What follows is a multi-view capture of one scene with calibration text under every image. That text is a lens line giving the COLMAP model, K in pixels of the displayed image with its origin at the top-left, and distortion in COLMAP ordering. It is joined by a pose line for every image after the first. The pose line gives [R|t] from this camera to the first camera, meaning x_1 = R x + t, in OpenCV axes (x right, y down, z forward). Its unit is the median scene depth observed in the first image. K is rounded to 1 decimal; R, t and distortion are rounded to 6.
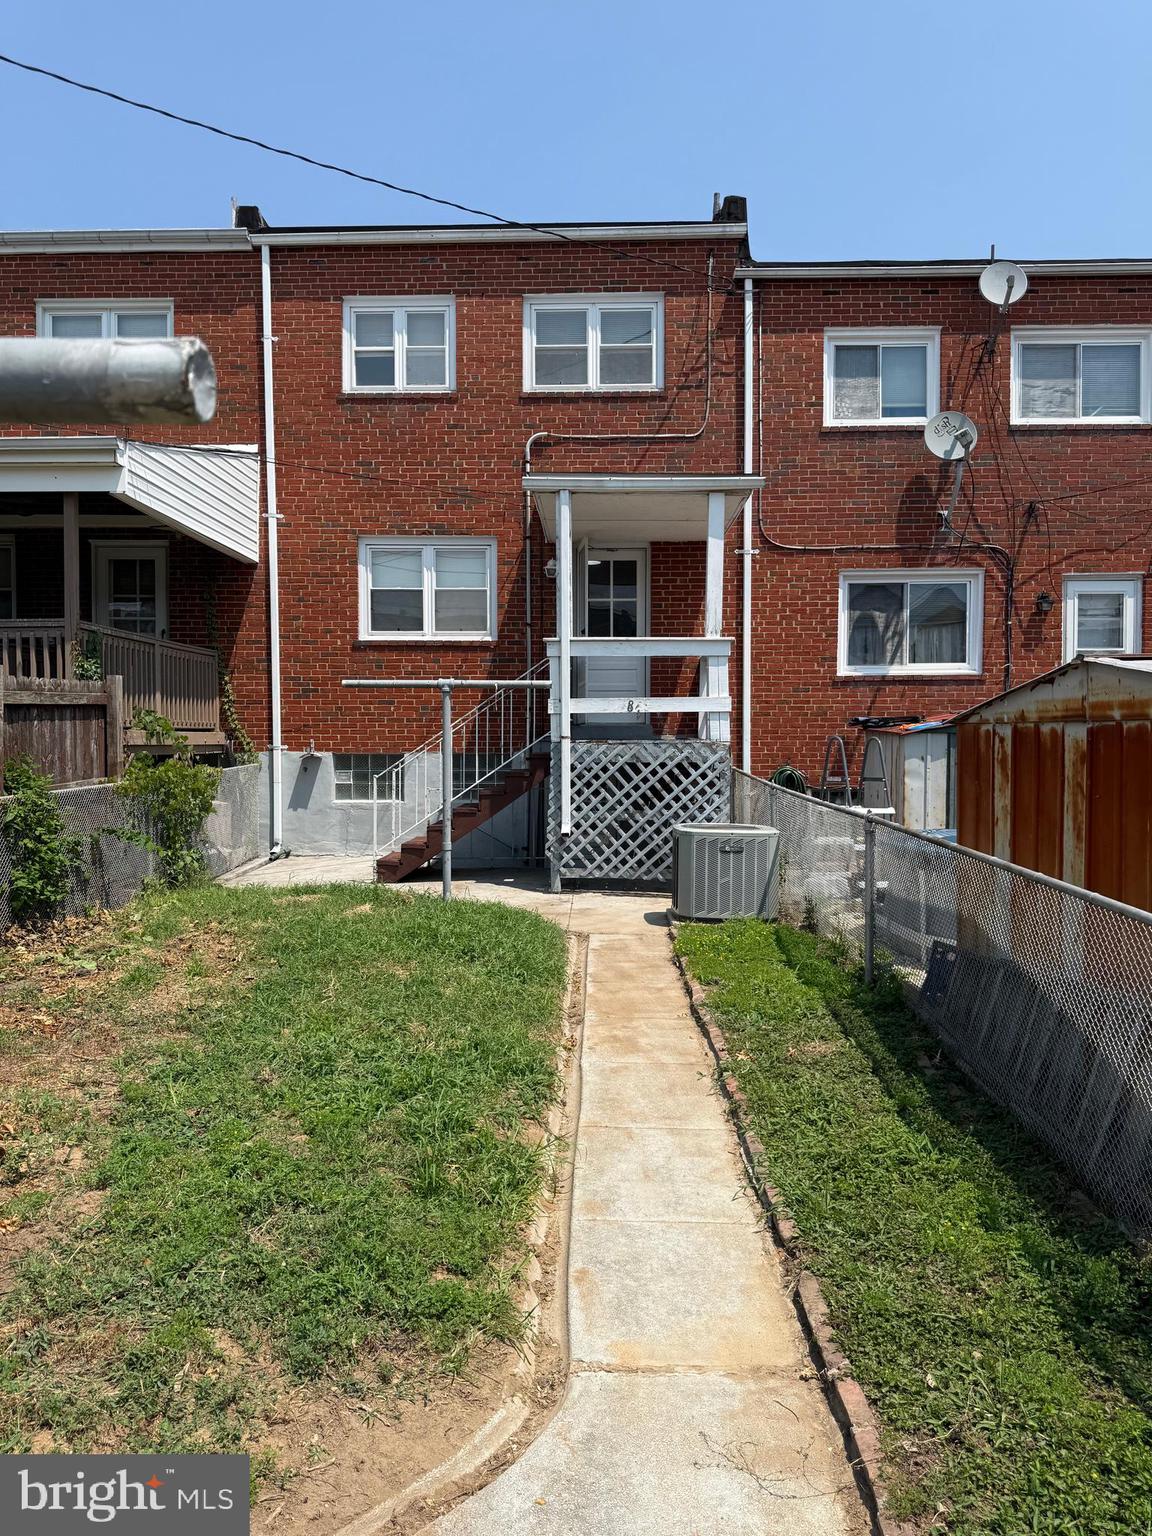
lens RADIAL K [[1088.7, 0, 589.5], [0, 1088.7, 774.1], [0, 0, 1]] dist [0.052537, -0.070342]
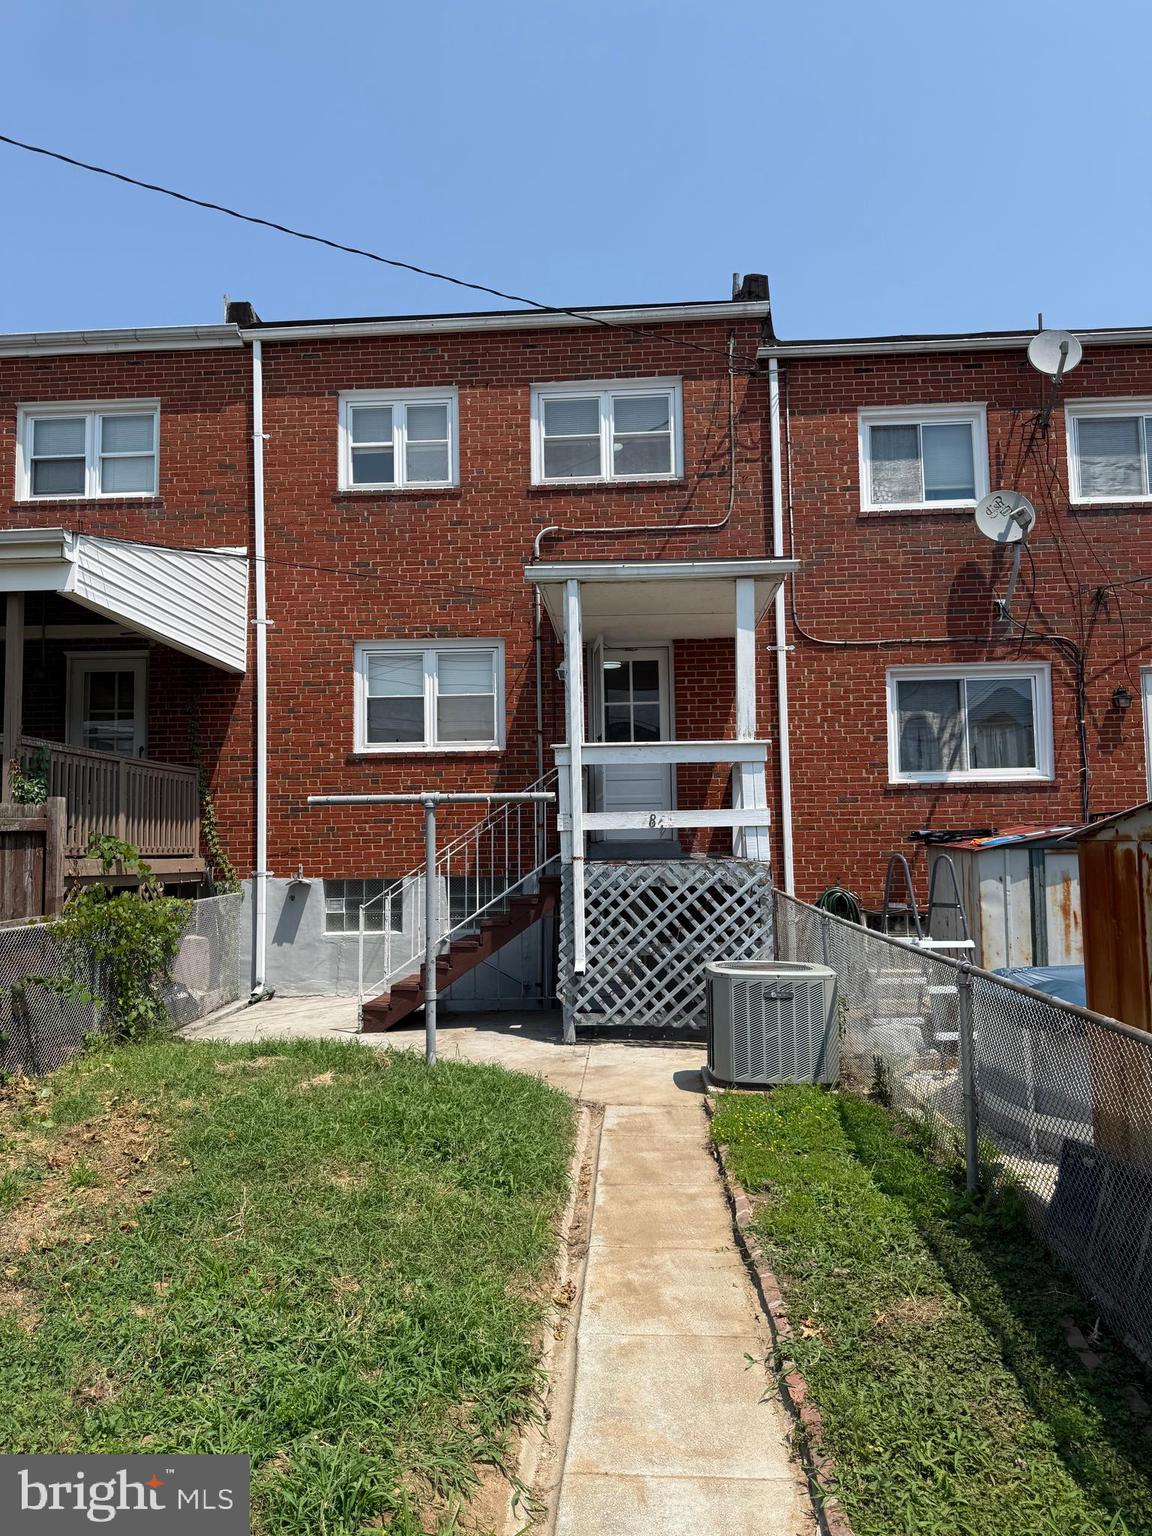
lens RADIAL K [[1088.7, 0, 575.6], [0, 1088.7, 759.0], [0, 0, 1]] dist [0.052537, -0.070342]
pose [[0.998911, -0.017989, -0.043048, 0.012697], [0.012760, 0.992836, -0.118800, -0.008707], [0.044877, 0.118122, 0.991985, 0.117265]]
